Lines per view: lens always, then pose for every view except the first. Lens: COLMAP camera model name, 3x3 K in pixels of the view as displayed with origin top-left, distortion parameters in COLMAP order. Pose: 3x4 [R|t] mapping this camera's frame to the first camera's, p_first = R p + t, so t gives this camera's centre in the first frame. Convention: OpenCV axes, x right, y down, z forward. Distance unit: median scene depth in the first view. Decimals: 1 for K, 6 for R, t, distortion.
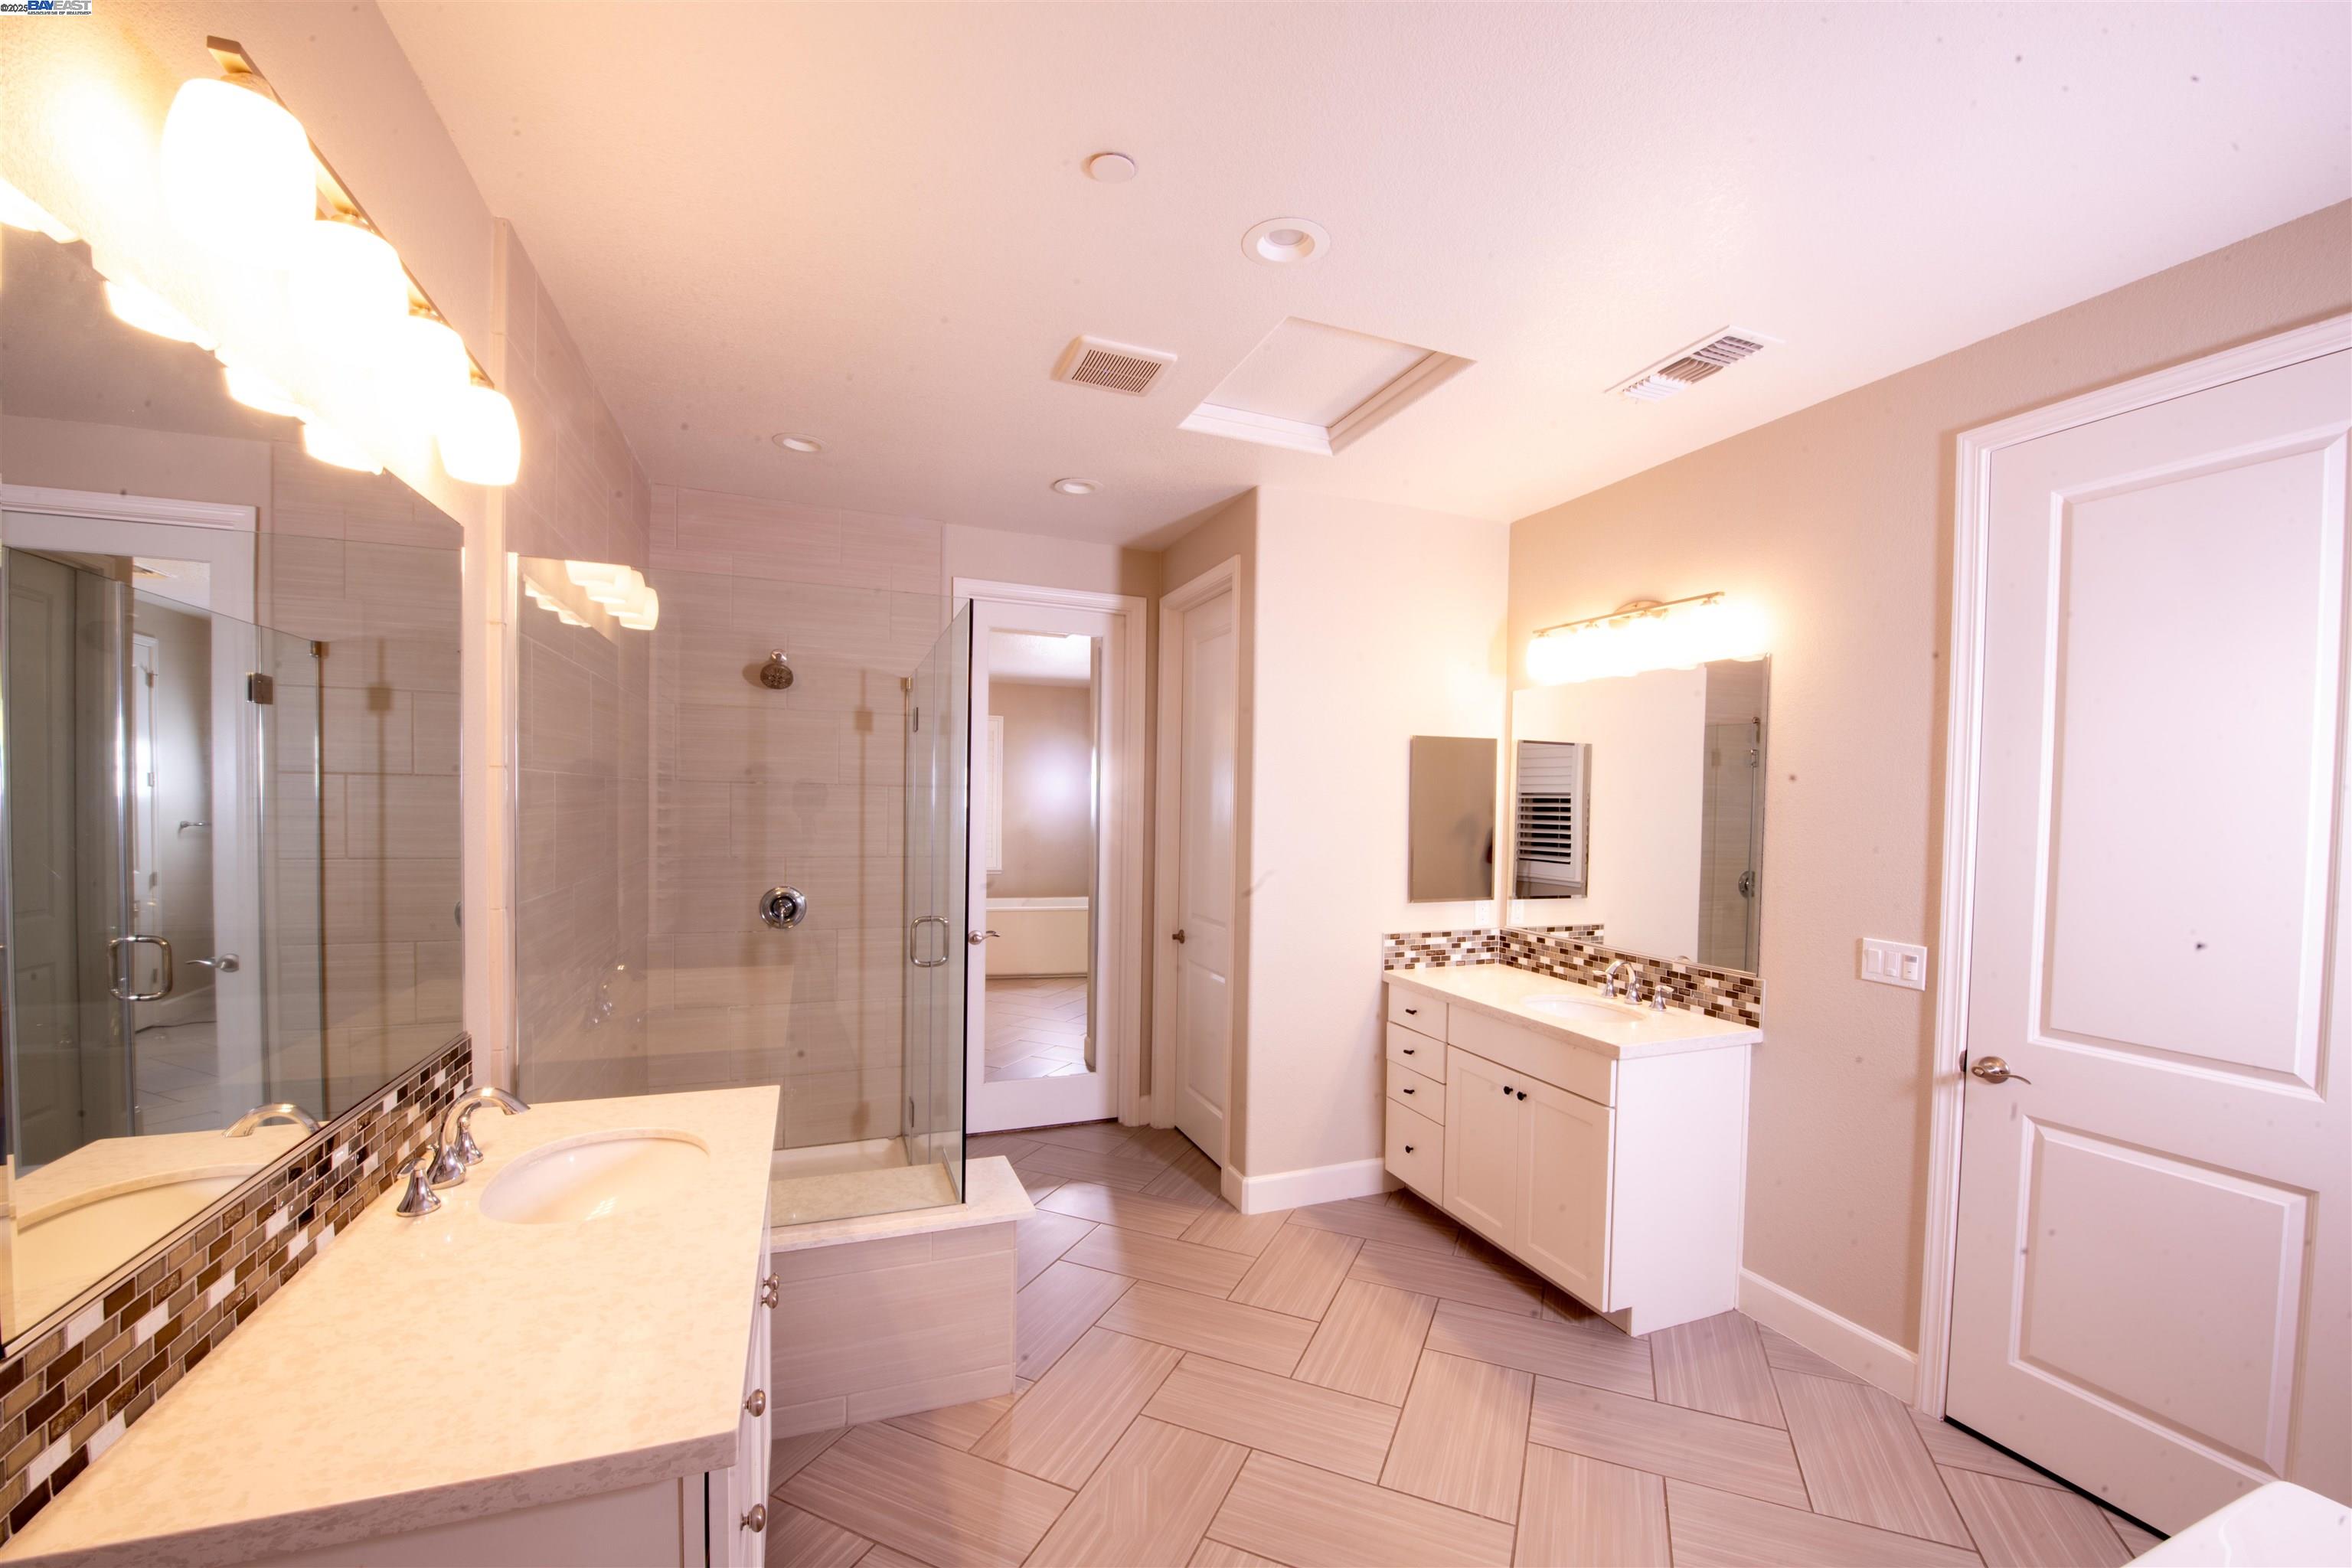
lens RADIAL K [[949.4, 0, 1174.6], [0, 949.4, 806.7], [0, 0, 1]] dist [0.001943, -0.003574]
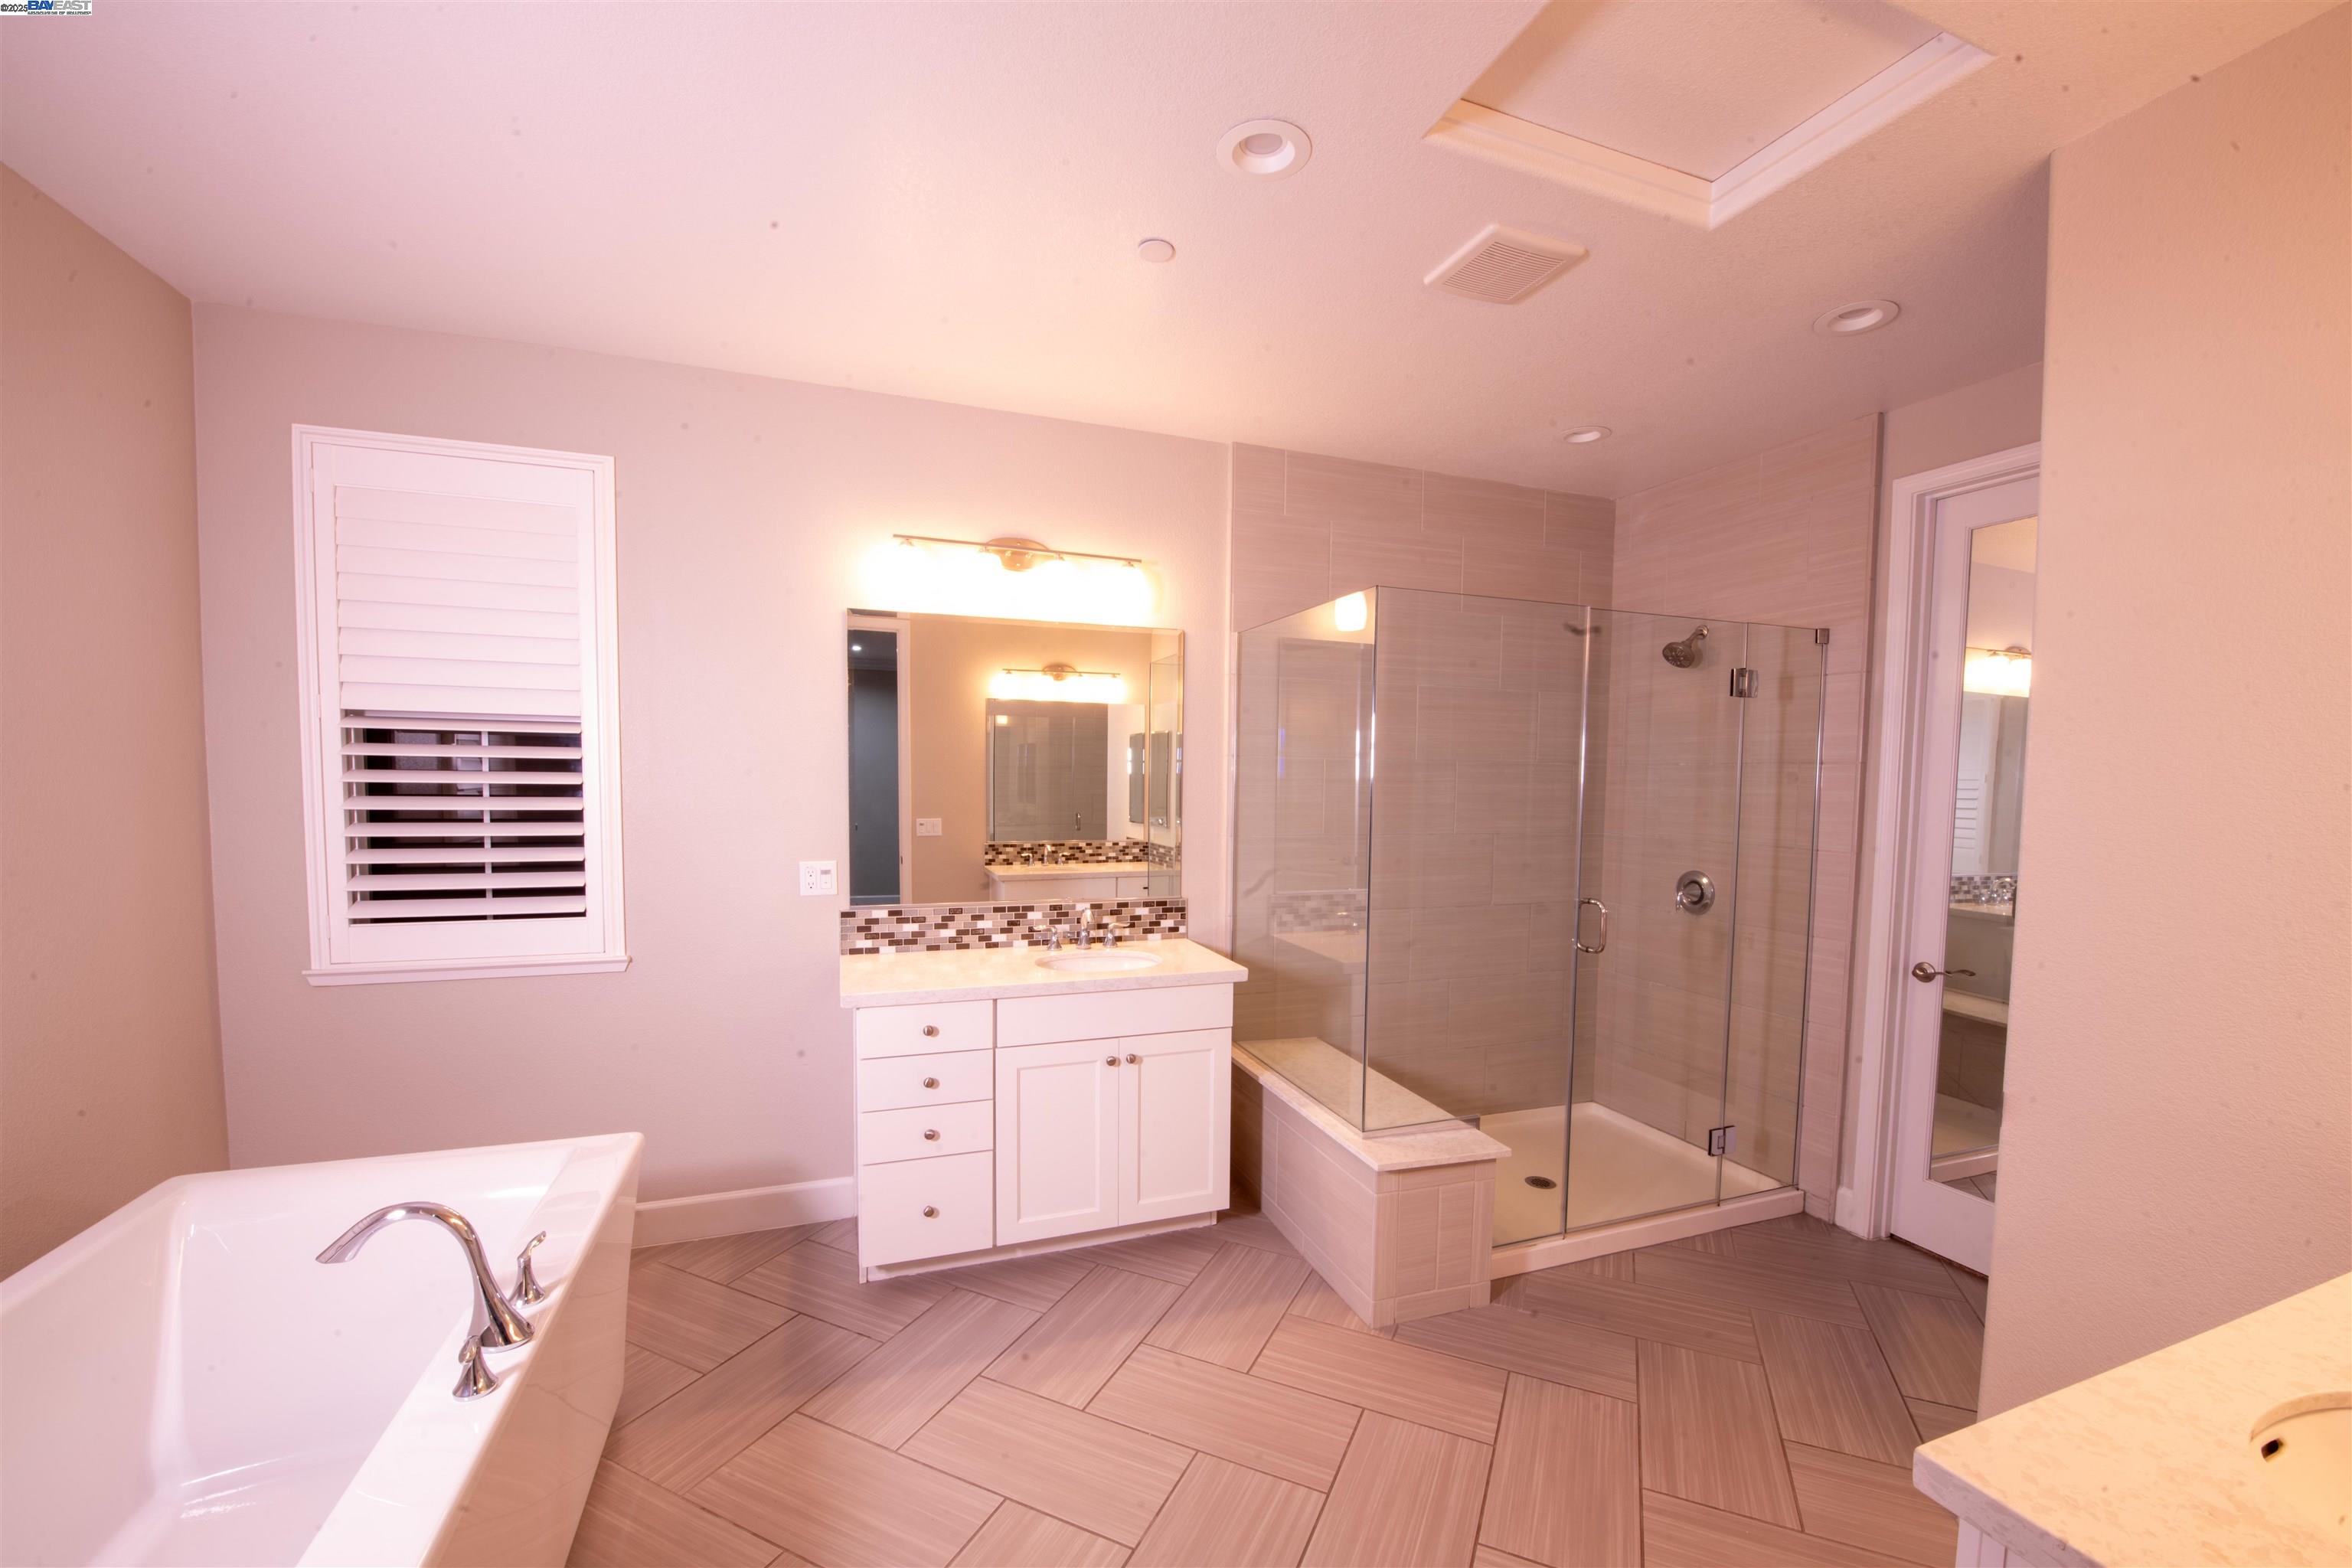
lens RADIAL K [[940.4, 0, 1197.6], [0, 940.4, 802.1], [0, 0, 1]] dist [0.009750, -0.005383]
pose [[-0.014394, 0.003698, -0.999890, 0.529294], [-0.016872, 0.999850, 0.003941, 0.018027], [0.999754, 0.016927, -0.014330, 0.490926]]
